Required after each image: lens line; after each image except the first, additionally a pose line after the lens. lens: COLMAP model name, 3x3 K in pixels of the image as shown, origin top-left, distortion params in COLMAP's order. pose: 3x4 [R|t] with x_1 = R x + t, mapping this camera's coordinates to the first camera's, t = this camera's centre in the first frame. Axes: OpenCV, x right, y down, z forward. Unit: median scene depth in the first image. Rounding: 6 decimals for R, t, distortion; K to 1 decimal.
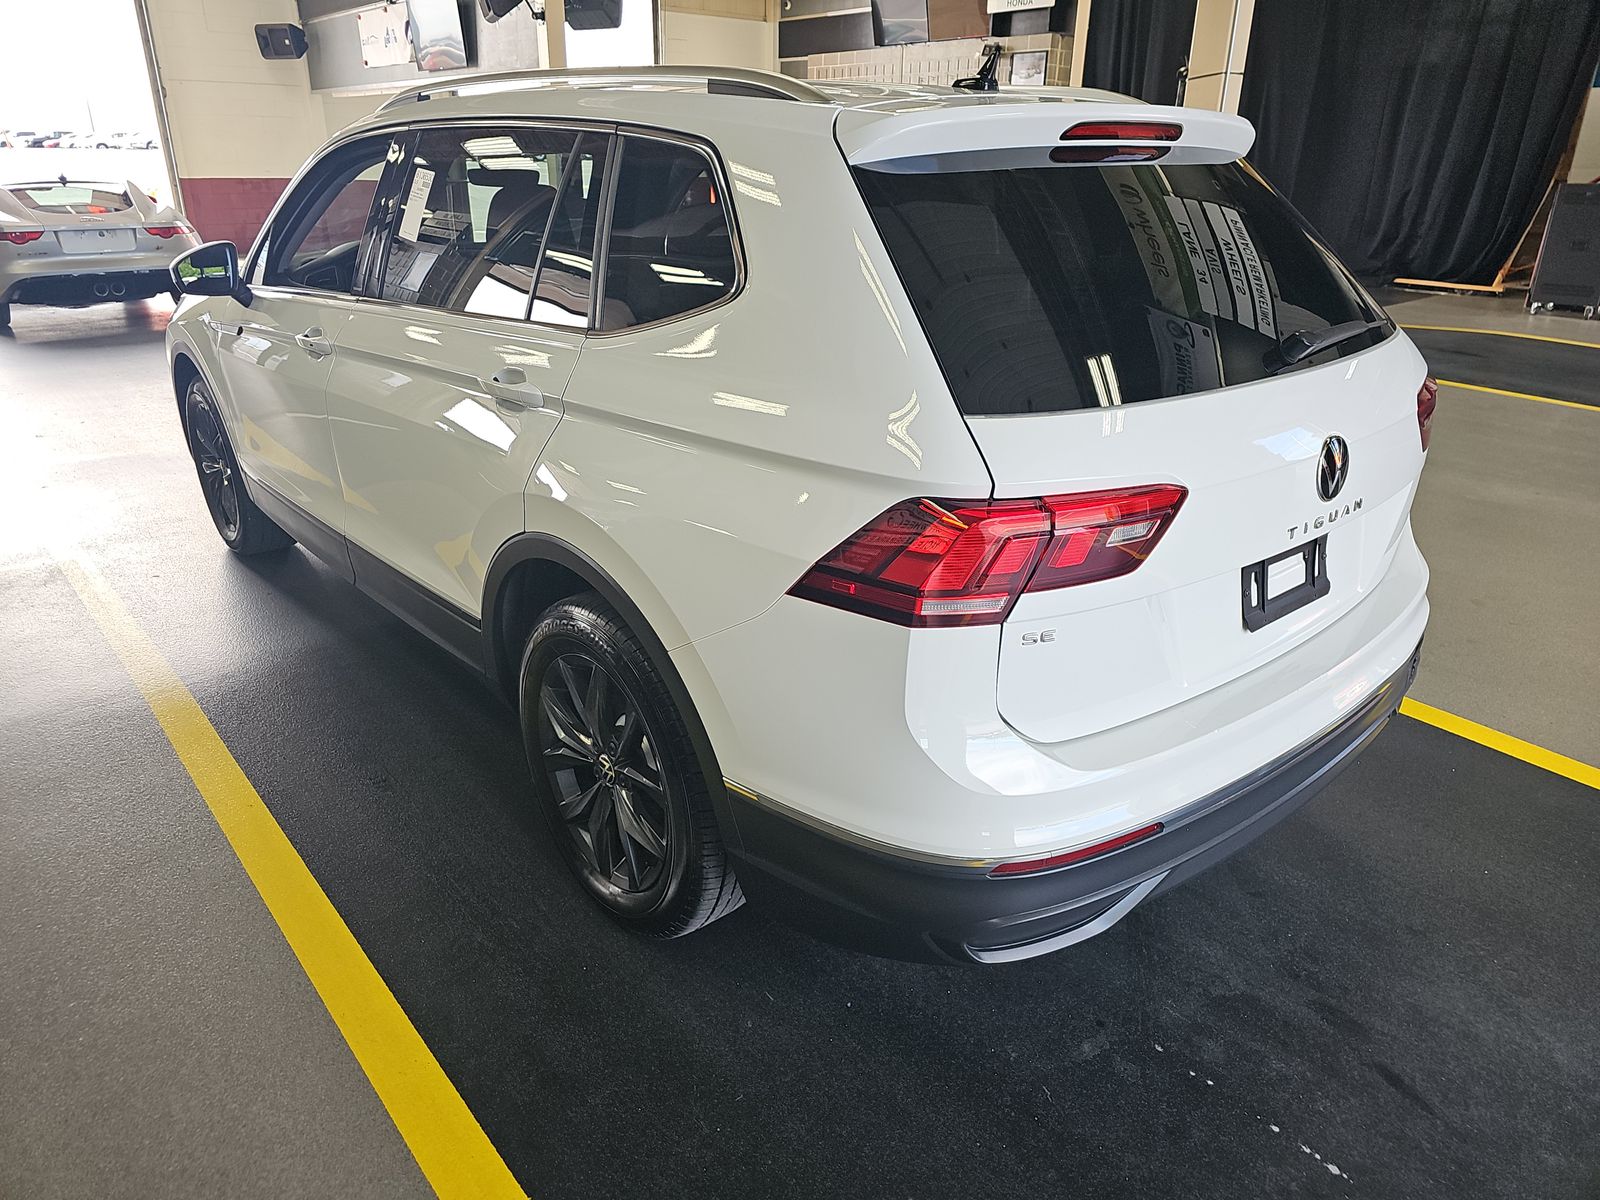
lens RADIAL K [[1060.7, 0, 799.7], [0, 1060.7, 581.0], [0, 0, 1]] dist [0.006603, 0.000496]
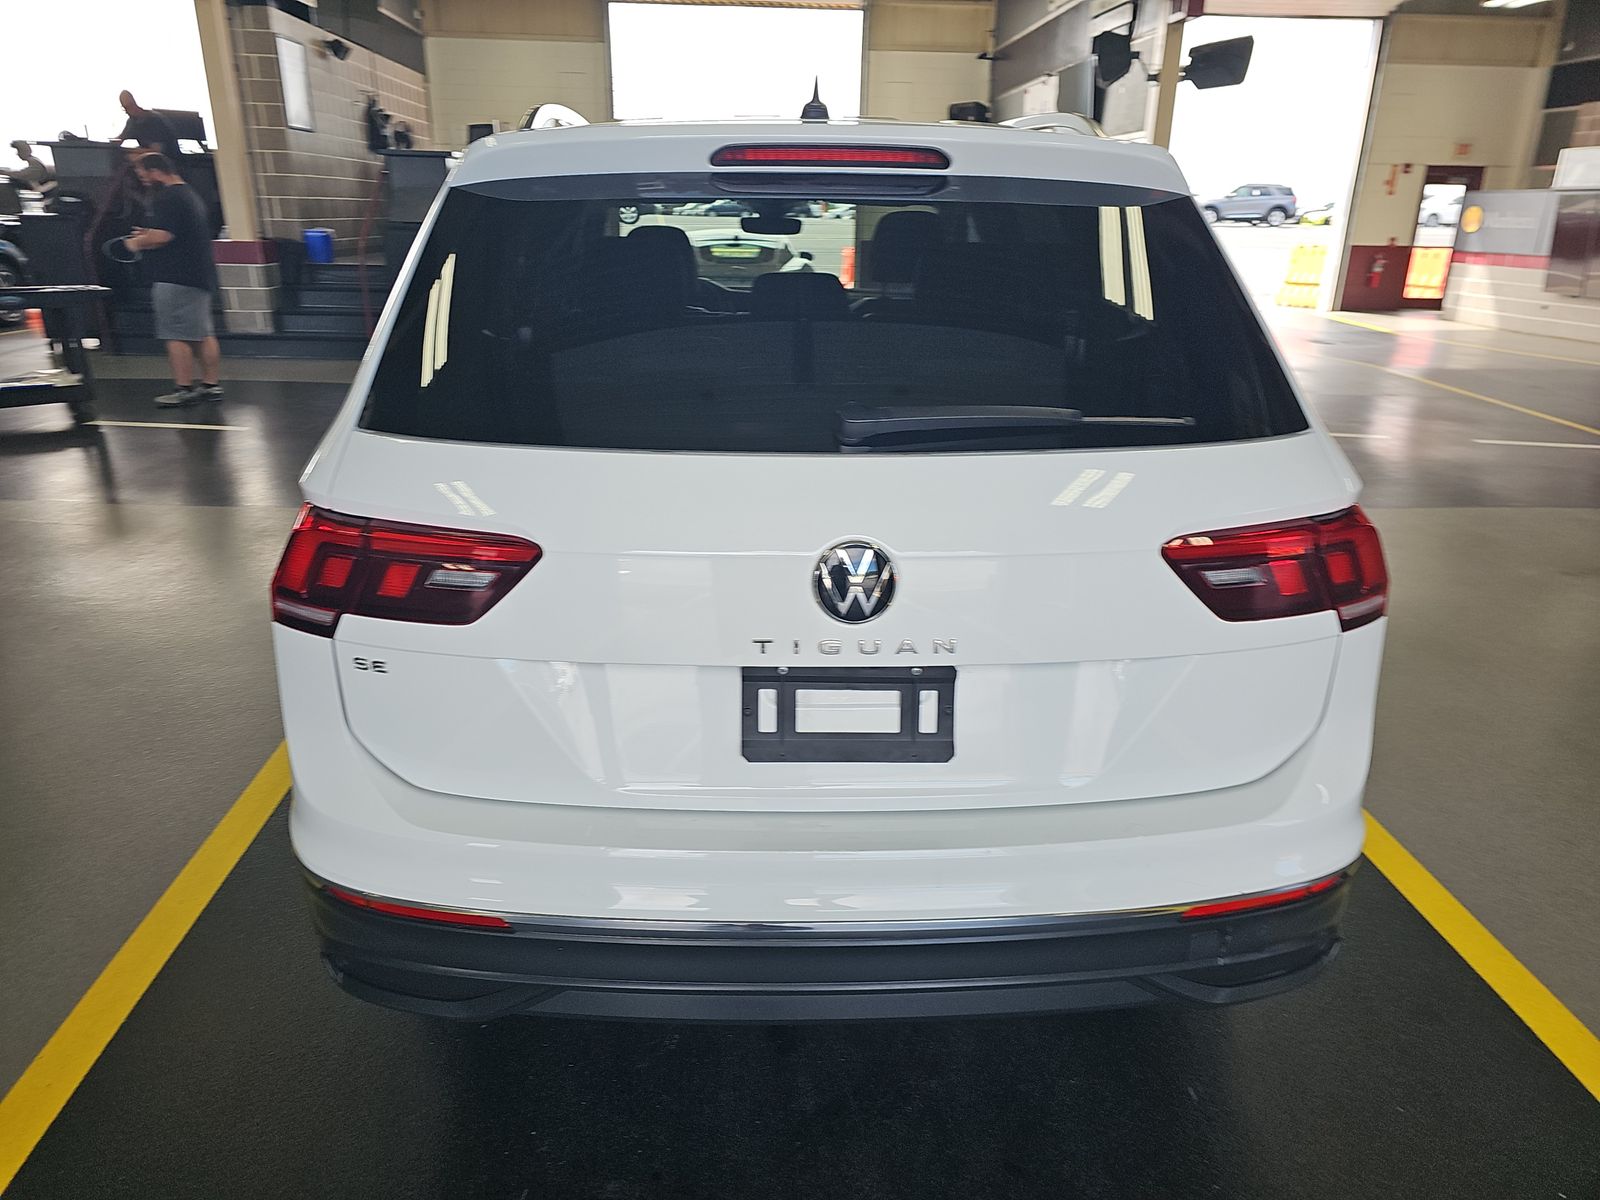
lens RADIAL K [[1061.7, 0, 804.3], [0, 1061.7, 598.0], [0, 0, 1]] dist [0.025542, -0.020792]
pose [[0.786311, 0.213550, -0.579751, 0.795113], [-0.239479, 0.970353, 0.032624, -0.097550], [0.569530, 0.113186, 0.814140, 0.314796]]
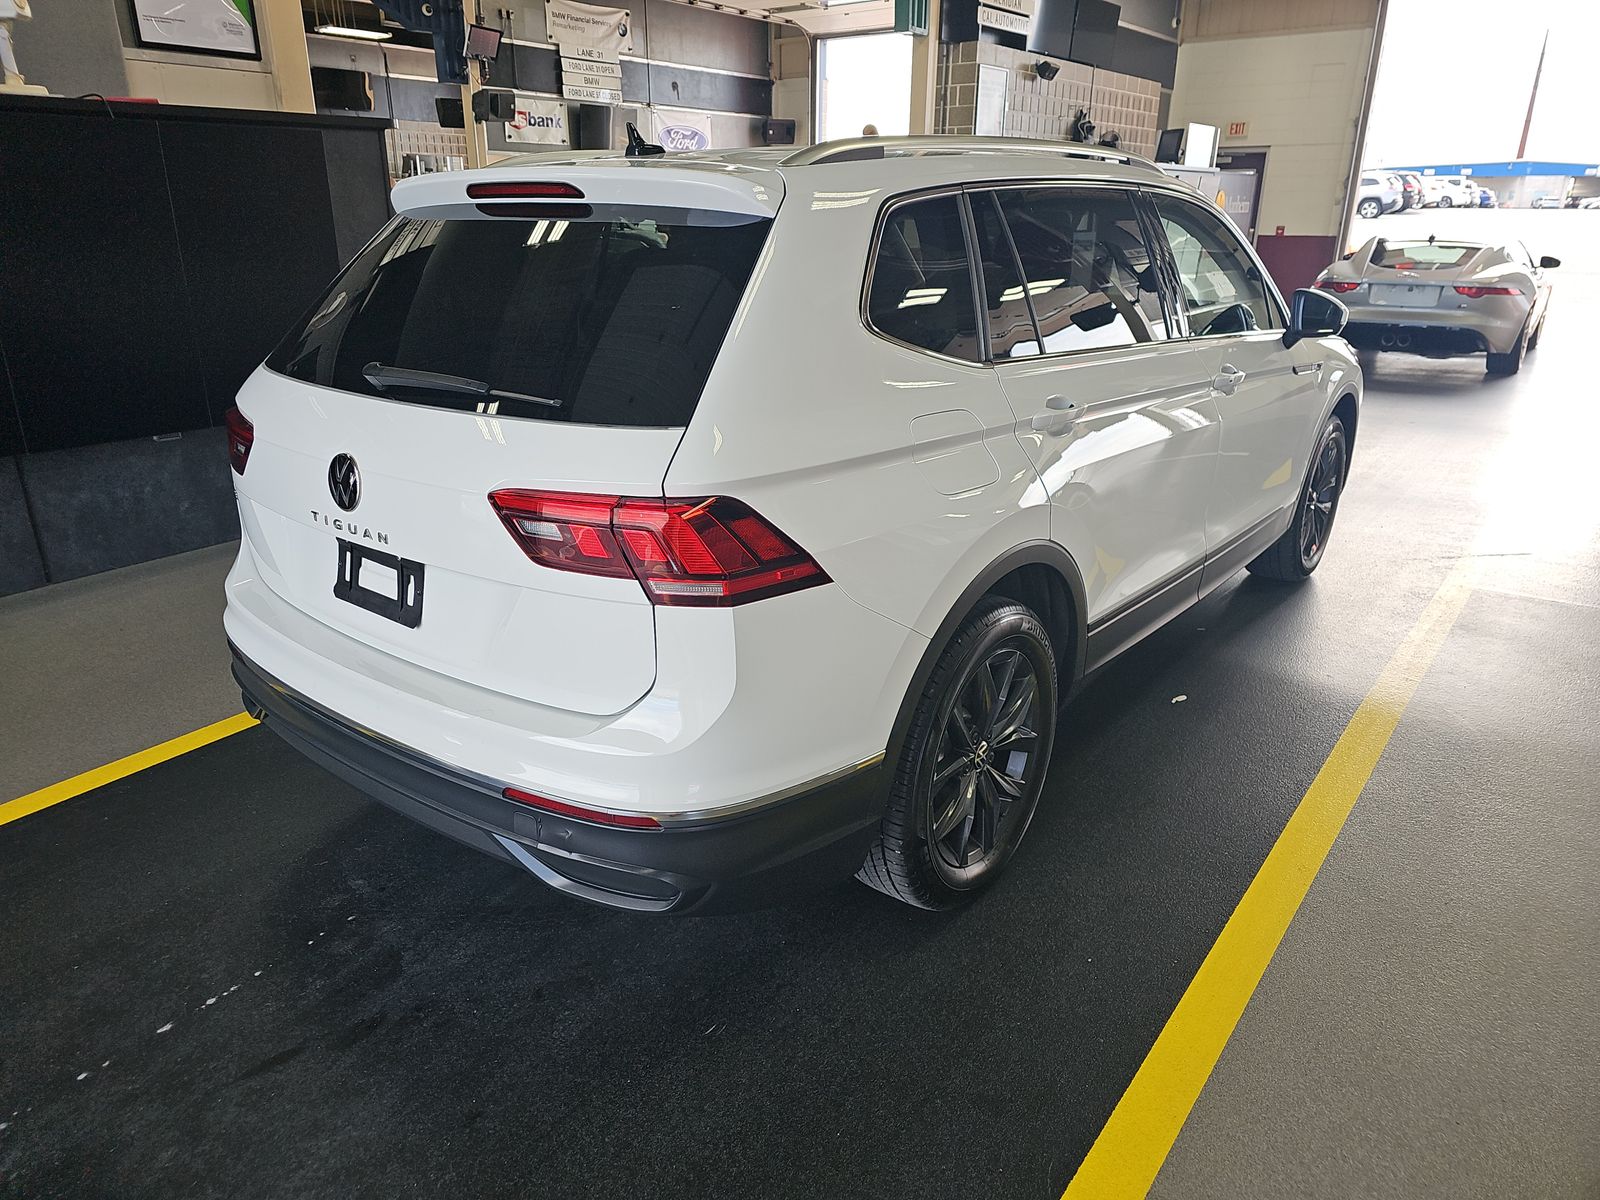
lens RADIAL K [[1061.7, 0, 804.3], [0, 1061.7, 598.0], [0, 0, 1]] dist [0.025542, -0.020792]
pose [[0.194385, 0.328742, -0.924199, 1.475855], [-0.364195, 0.899013, 0.243183, -0.396567], [0.910811, 0.289318, 0.294481, 1.005756]]
